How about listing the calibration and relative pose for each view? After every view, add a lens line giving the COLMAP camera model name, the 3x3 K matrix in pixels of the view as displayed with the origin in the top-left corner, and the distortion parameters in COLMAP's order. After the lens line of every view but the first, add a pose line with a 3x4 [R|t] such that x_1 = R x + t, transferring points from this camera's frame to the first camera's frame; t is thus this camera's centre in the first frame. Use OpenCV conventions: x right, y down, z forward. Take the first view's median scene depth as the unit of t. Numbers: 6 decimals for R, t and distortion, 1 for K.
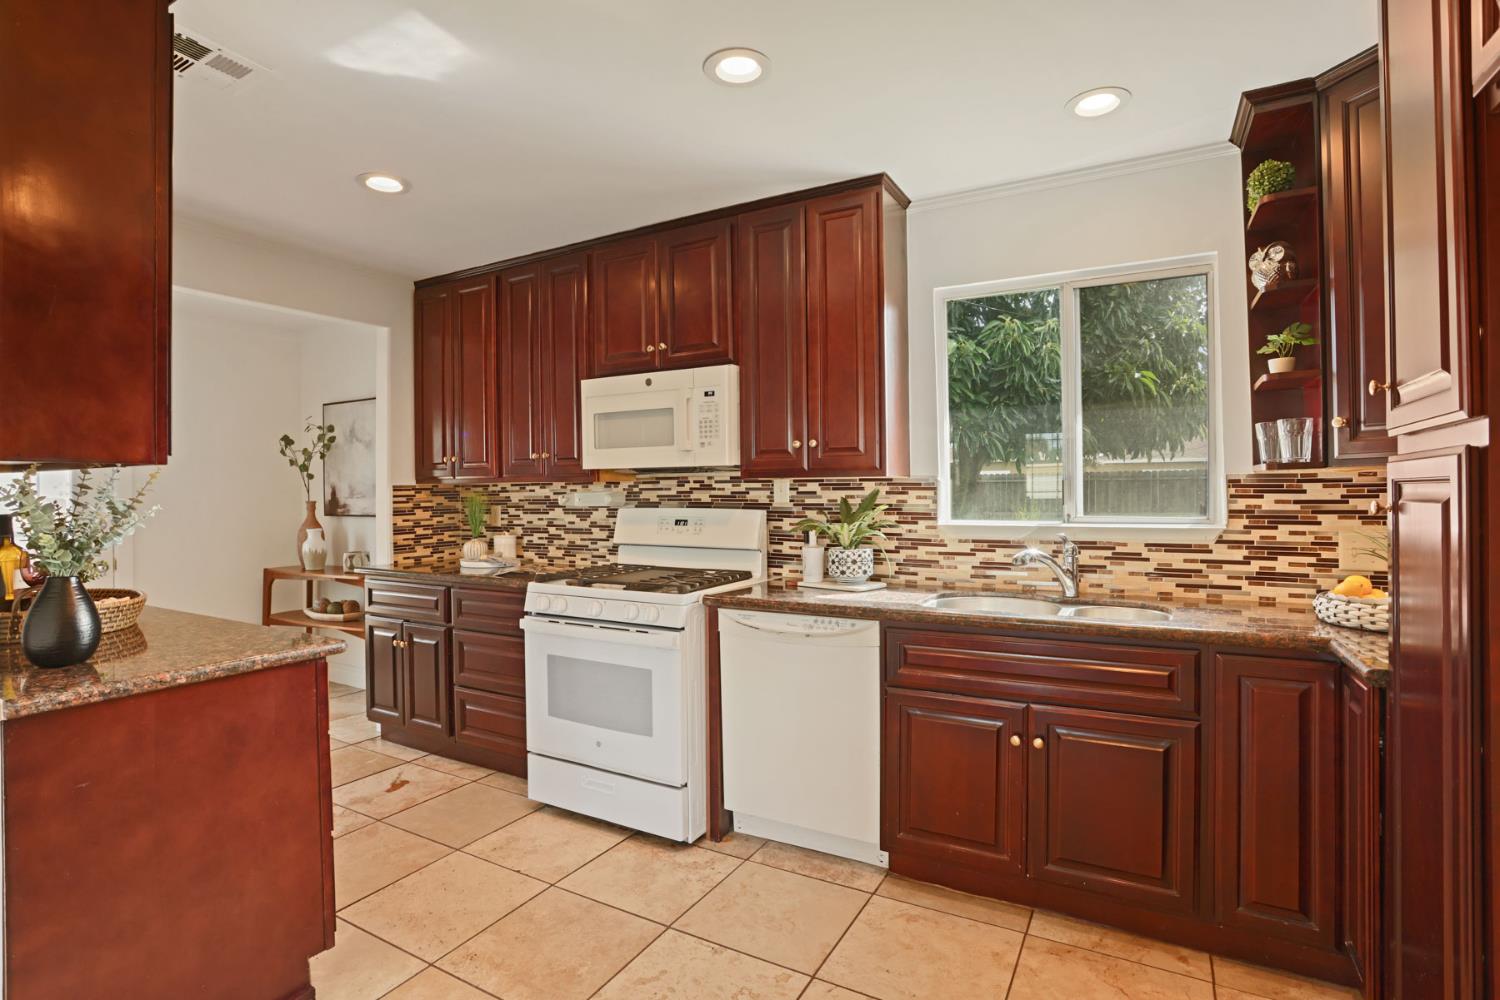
lens RADIAL K [[733.4, 0, 750.0], [0, 733.4, 500.0], [0, 0, 1]] dist [-0.058223, 0.031010]
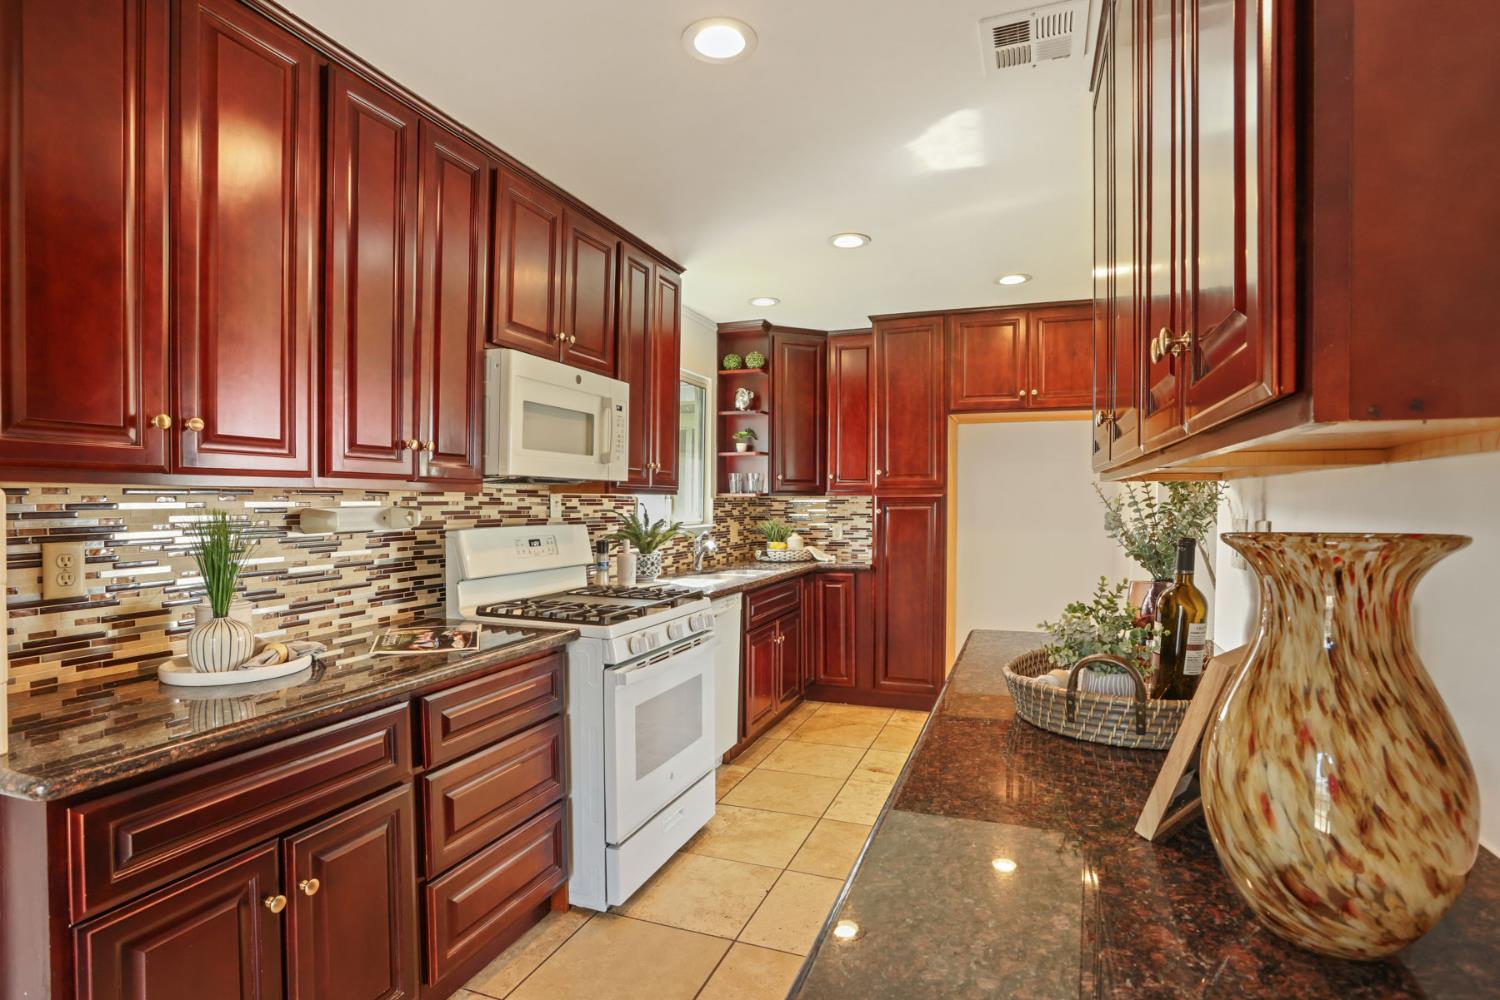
lens RADIAL K [[733.4, 0, 750.0], [0, 733.4, 500.0], [0, 0, 1]] dist [-0.058223, 0.031010]
pose [[-0.127936, 0.029801, 0.991335, -0.936592], [0.057646, 0.998082, -0.022565, 0.016747], [-0.990106, 0.054259, -0.129408, 0.821550]]
